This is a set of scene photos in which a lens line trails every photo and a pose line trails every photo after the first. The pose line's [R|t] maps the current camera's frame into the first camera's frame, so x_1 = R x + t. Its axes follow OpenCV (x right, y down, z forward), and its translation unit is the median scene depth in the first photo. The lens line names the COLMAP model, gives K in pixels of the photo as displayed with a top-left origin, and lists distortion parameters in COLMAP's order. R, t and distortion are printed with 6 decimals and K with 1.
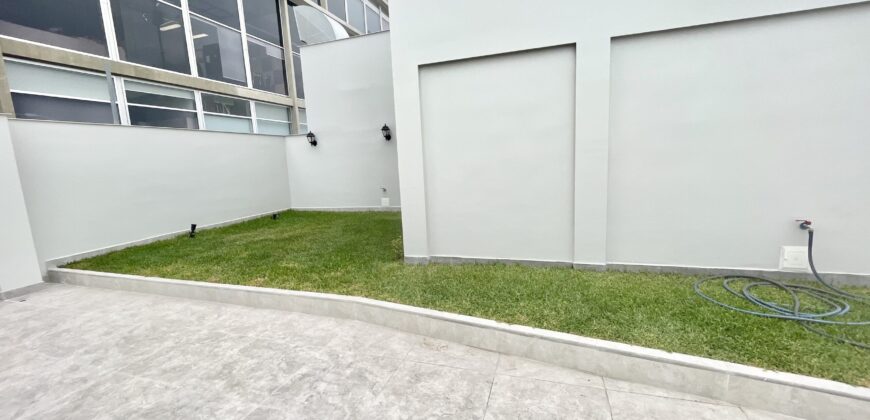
lens RADIAL K [[350.0, 0, 433.0], [0, 350.0, 211.5], [0, 0, 1]] dist [-0.005829, -0.000599]
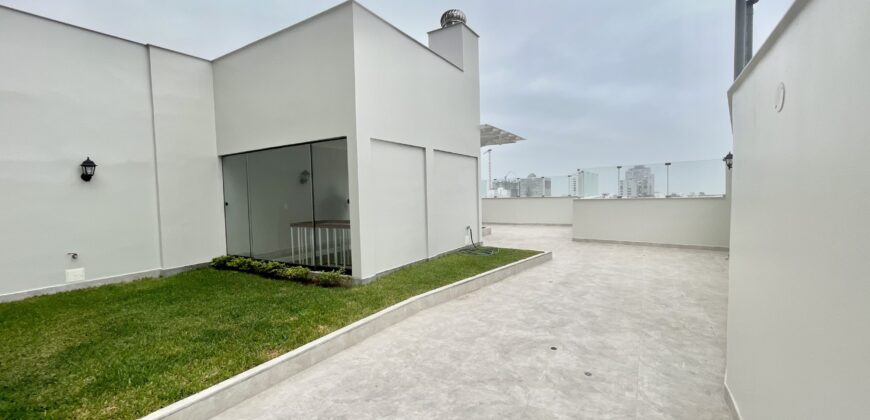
lens RADIAL K [[350.0, 0, 435.7], [0, 350.0, 210.9], [0, 0, 1]] dist [-0.005829, -0.000599]
pose [[0.229028, -0.002046, 0.973418, -1.660787], [0.163557, 0.985862, -0.036410, -0.033874], [-0.959581, 0.167548, 0.226125, 0.567112]]
